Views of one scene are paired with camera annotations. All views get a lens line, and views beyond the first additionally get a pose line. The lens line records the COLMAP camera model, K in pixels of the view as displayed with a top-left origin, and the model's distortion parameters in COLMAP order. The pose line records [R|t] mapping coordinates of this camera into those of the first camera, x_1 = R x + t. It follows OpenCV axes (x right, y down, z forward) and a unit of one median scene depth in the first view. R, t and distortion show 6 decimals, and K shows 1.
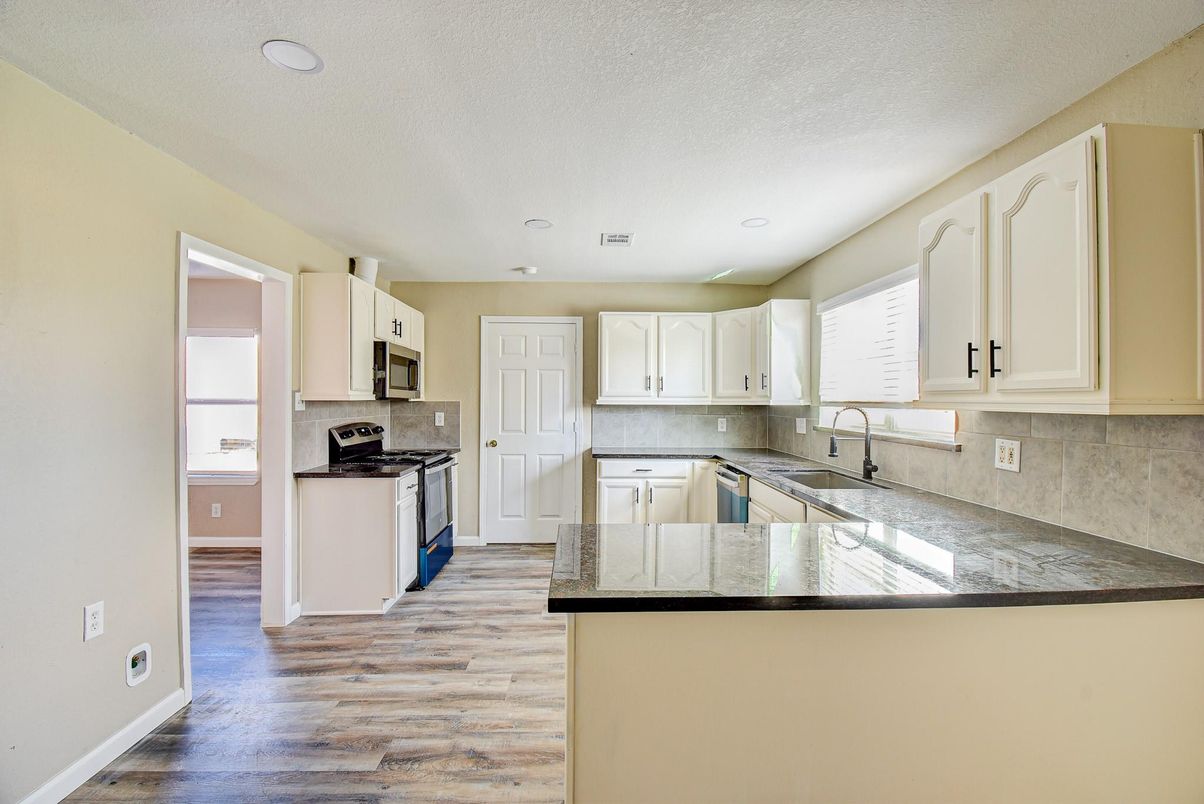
lens RADIAL K [[533.9, 0, 602.0], [0, 533.9, 402.0], [0, 0, 1]] dist [0.028549, -0.028276]
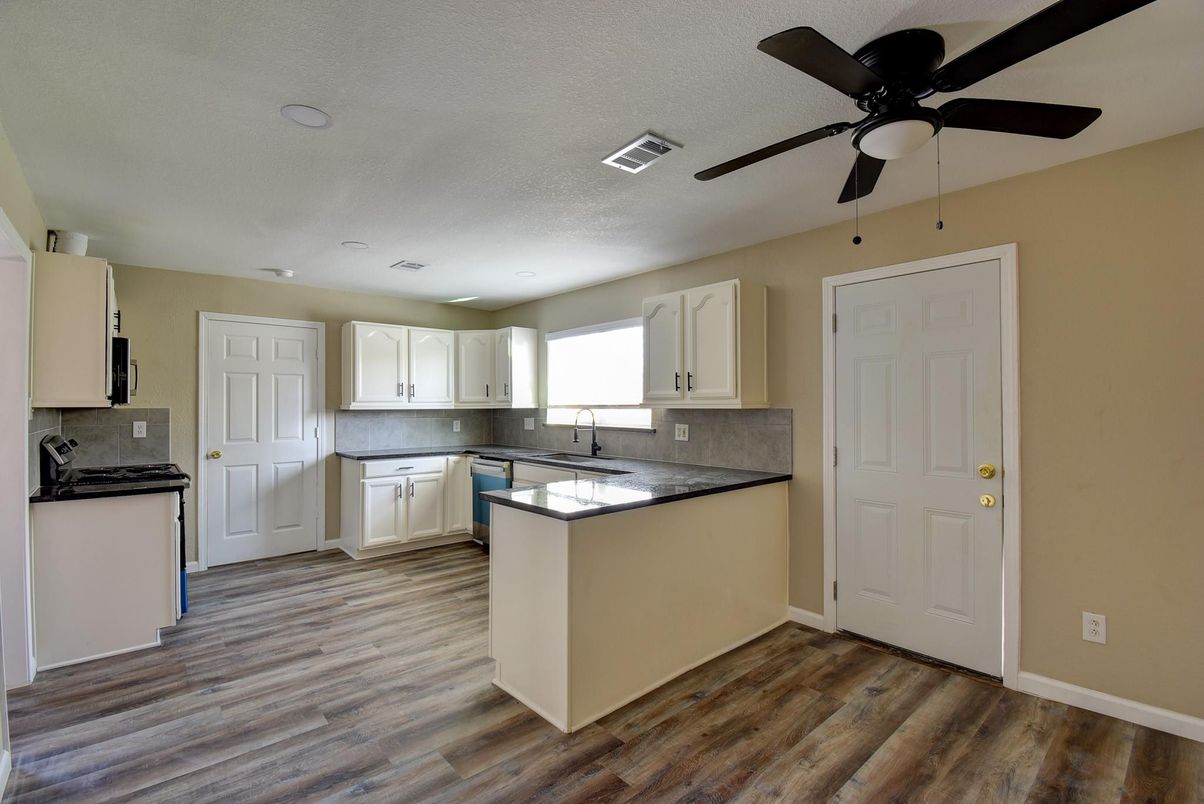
lens RADIAL K [[533.9, 0, 602.0], [0, 533.9, 402.0], [0, 0, 1]] dist [0.028549, -0.028276]
pose [[0.773149, -0.002499, 0.634219, -0.355724], [0.009399, 0.999928, -0.007518, 0.002597], [-0.634155, 0.011774, 0.773117, -0.142826]]
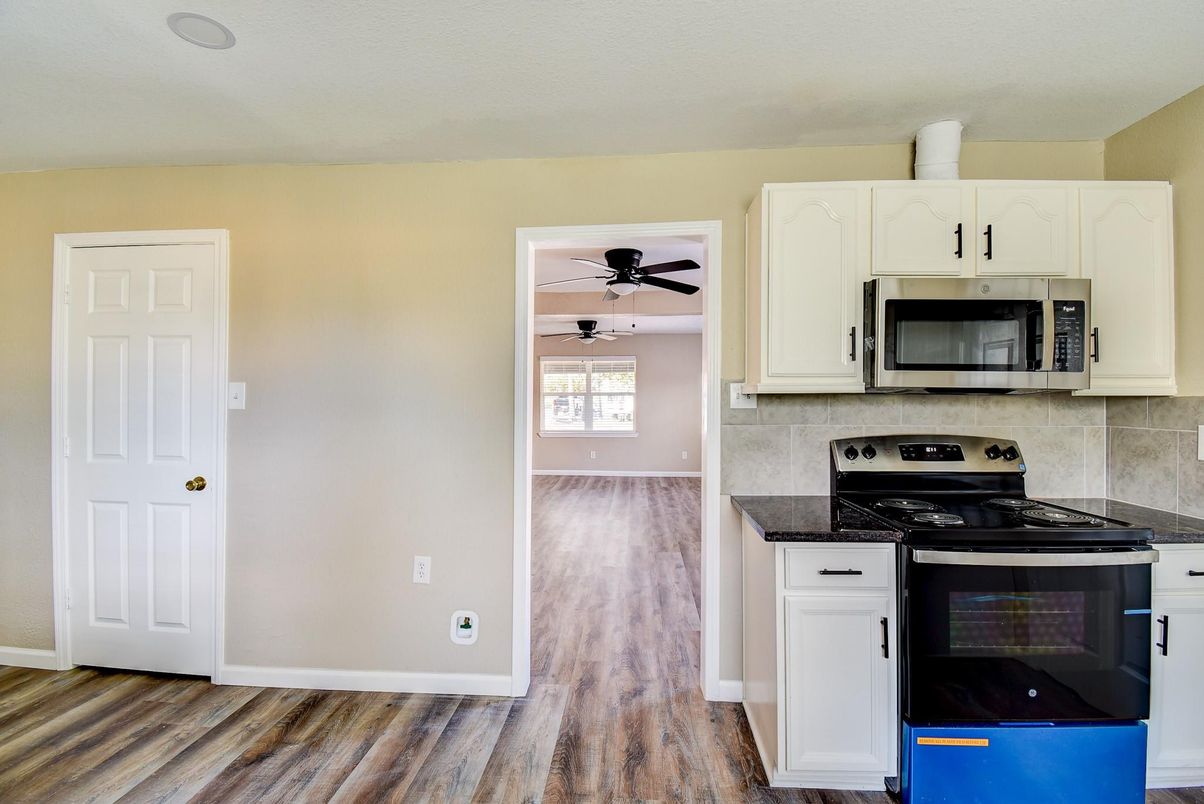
lens RADIAL K [[533.9, 0, 602.0], [0, 533.9, 402.0], [0, 0, 1]] dist [0.028549, -0.028276]
pose [[-0.091560, 0.000583, -0.995799, 0.131331], [-0.005823, 0.999982, 0.001121, 0.006653], [0.995783, 0.005901, -0.091555, 0.775457]]
